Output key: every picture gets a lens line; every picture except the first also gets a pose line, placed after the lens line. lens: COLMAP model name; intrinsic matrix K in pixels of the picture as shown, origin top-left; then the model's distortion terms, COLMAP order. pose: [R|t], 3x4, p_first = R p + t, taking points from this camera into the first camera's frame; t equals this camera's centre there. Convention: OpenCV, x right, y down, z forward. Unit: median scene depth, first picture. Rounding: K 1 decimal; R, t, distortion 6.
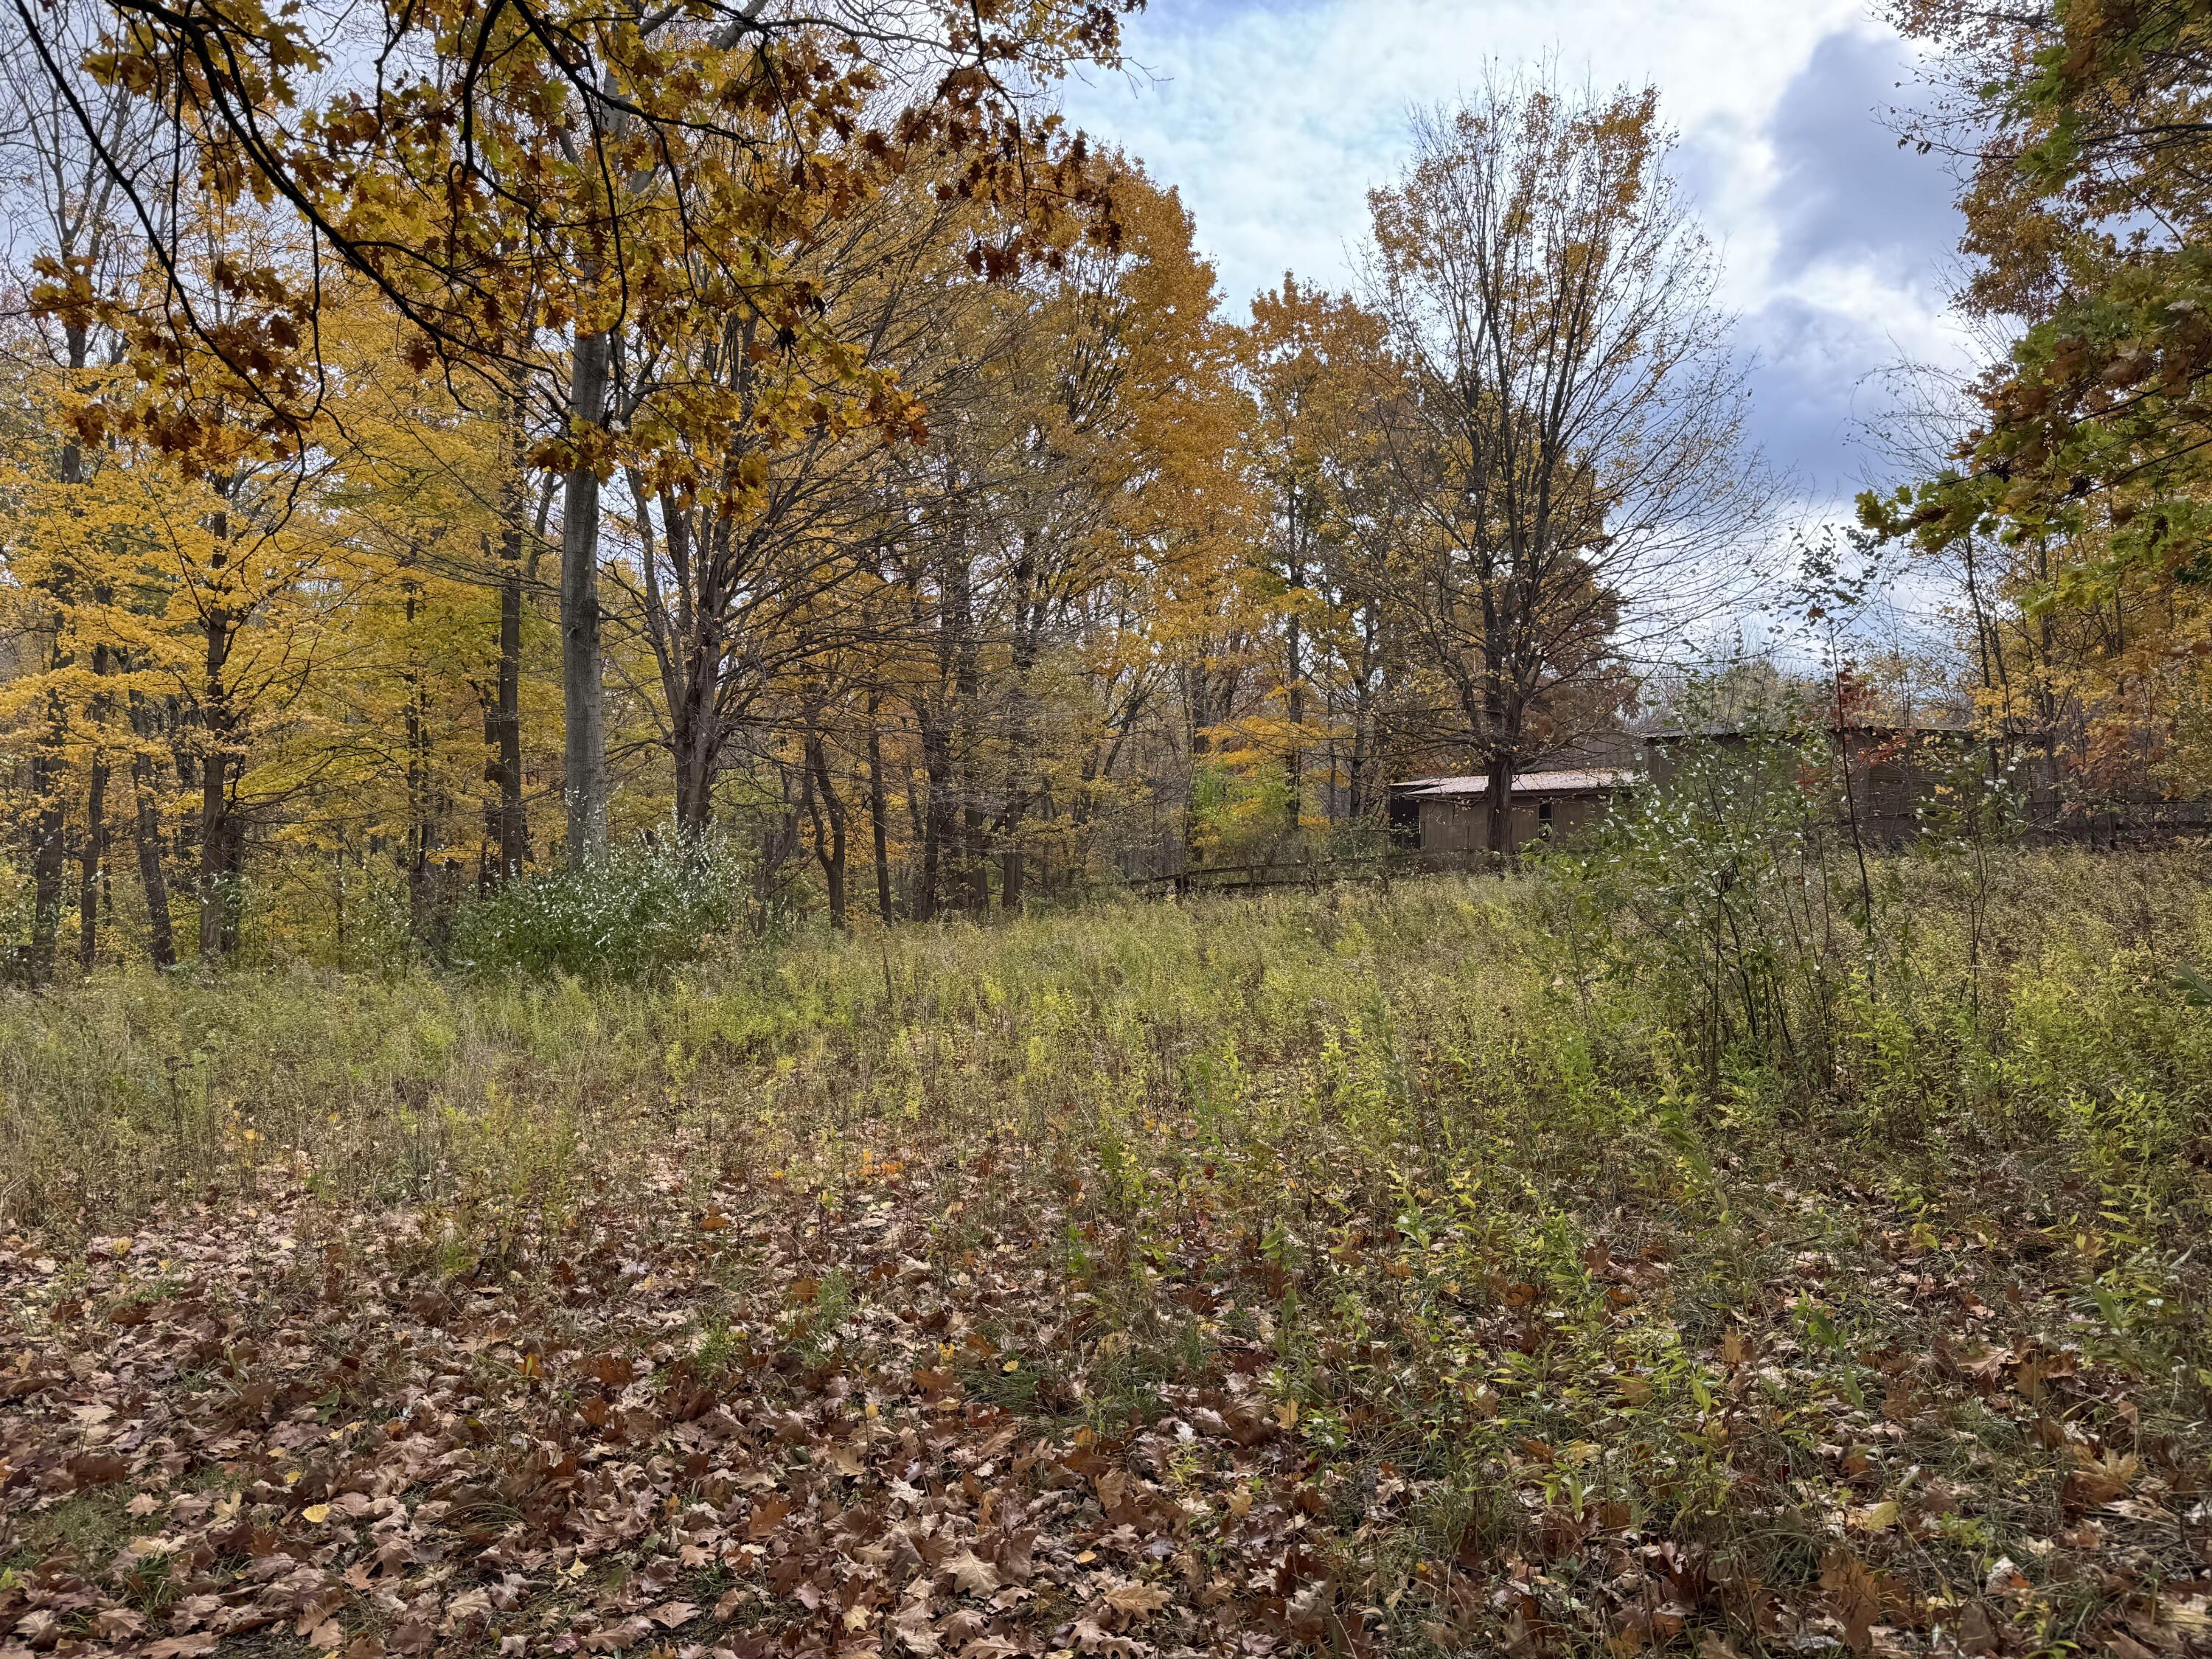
lens RADIAL K [[1483.2, 0, 1106.0], [0, 1483.2, 829.5], [0, 0, 1]] dist [0.004937, -0.066418]
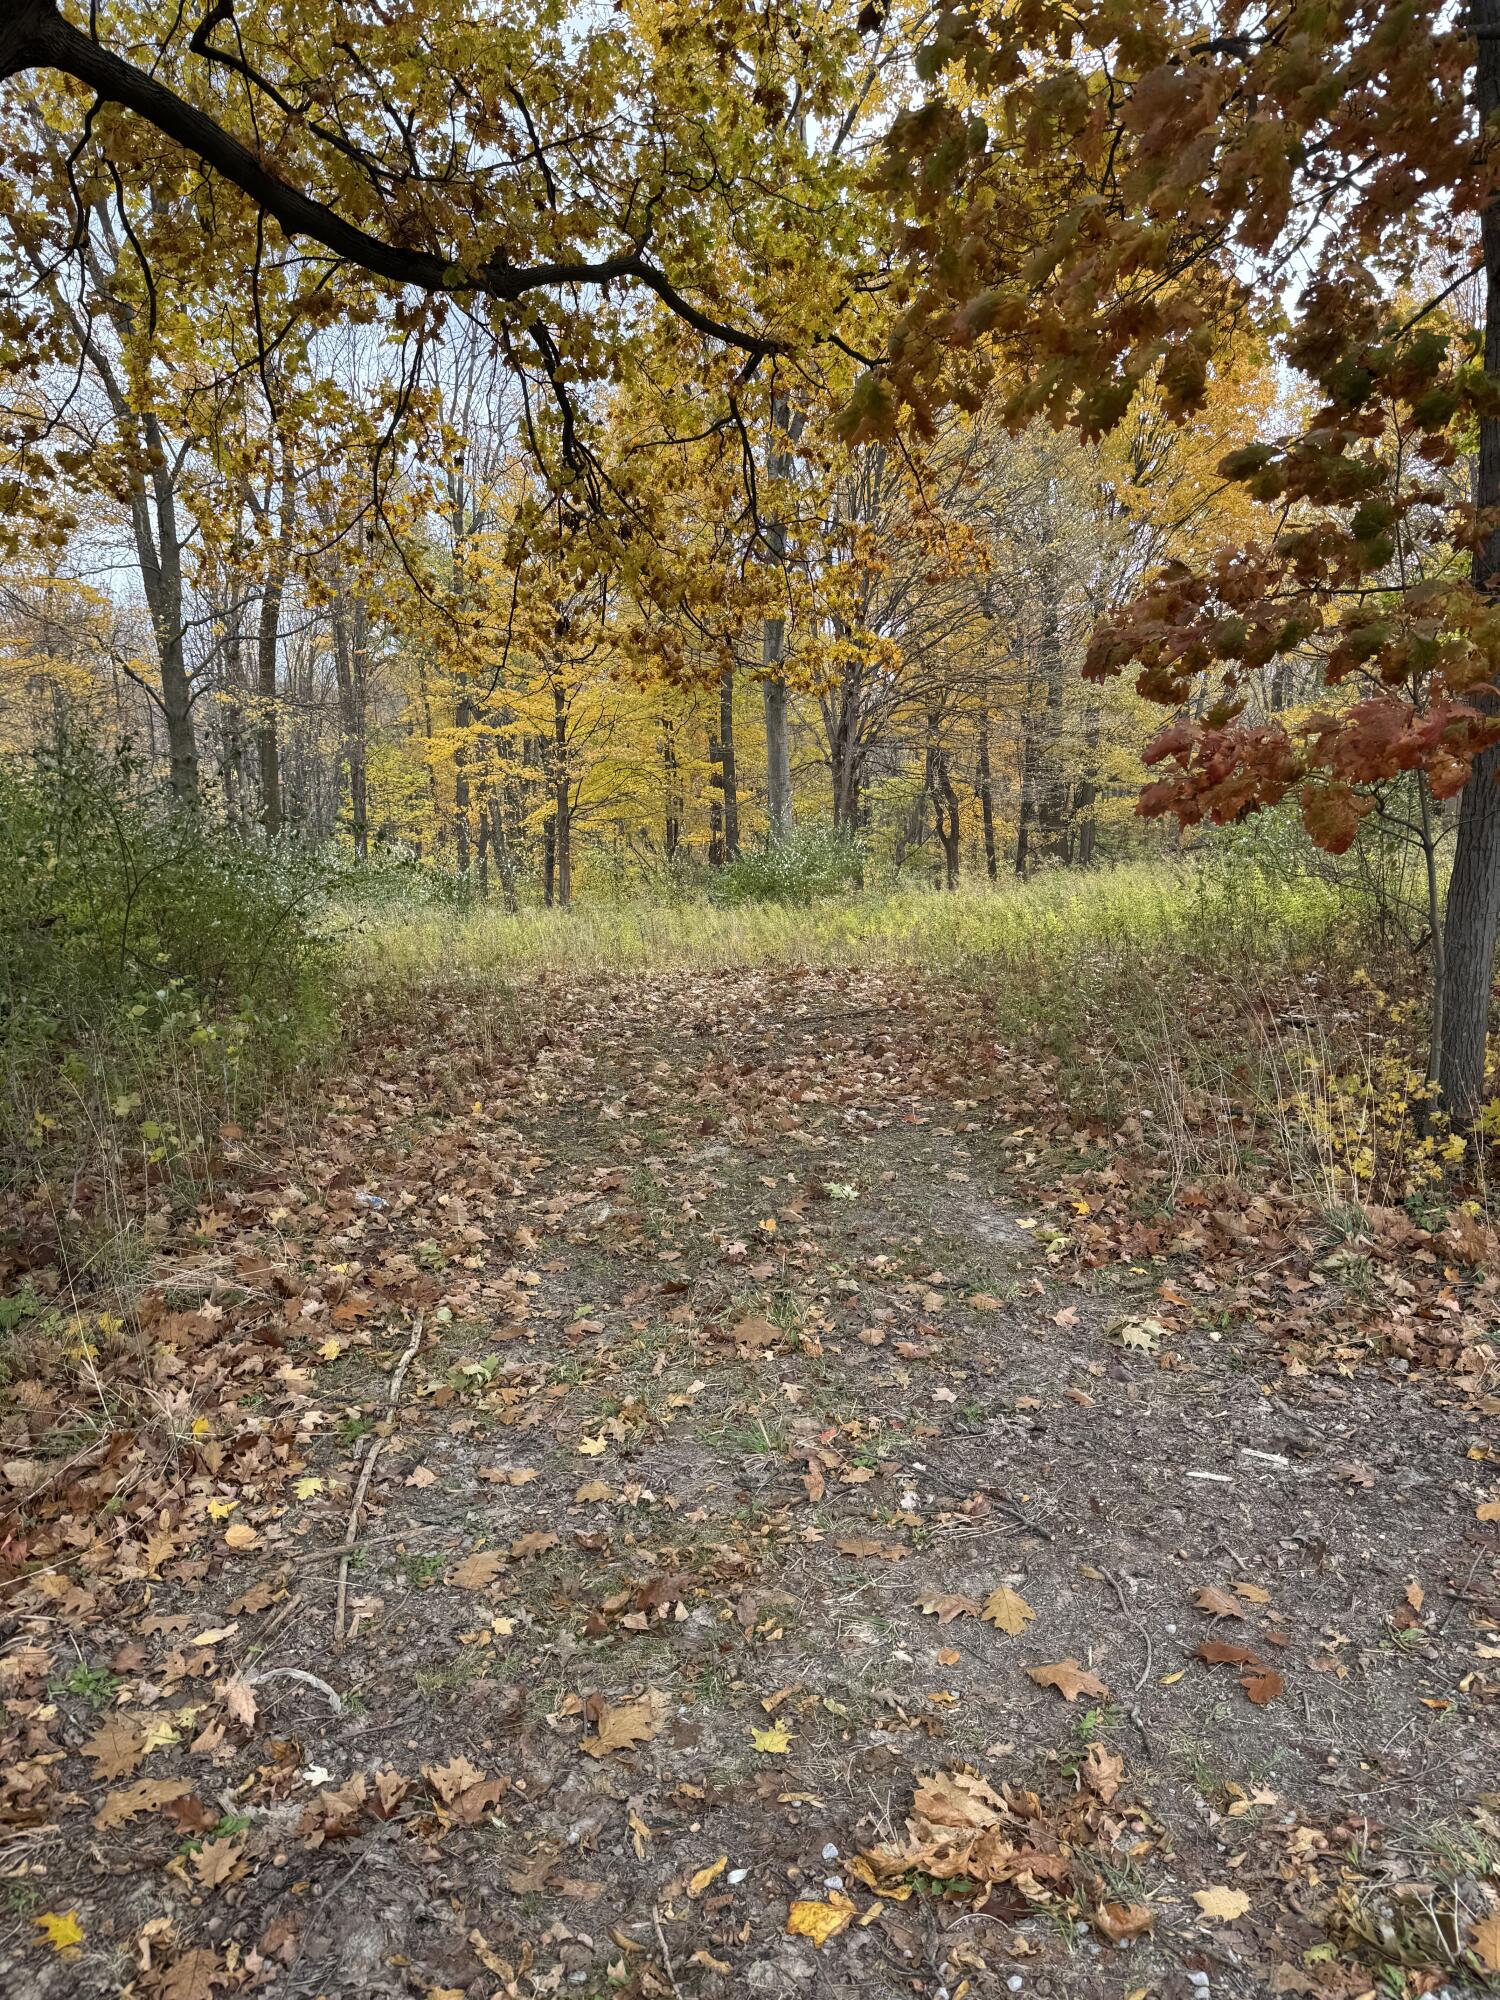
lens RADIAL K [[1342.0, 0, 750.0], [0, 1342.0, 1000.0], [0, 0, 1]] dist [-0.000916, -0.027293]
pose [[0.936686, 0.024137, -0.349337, 0.448657], [0.023915, 0.990883, 0.132589, 0.001618], [0.349353, -0.132549, 0.927569, -1.315794]]
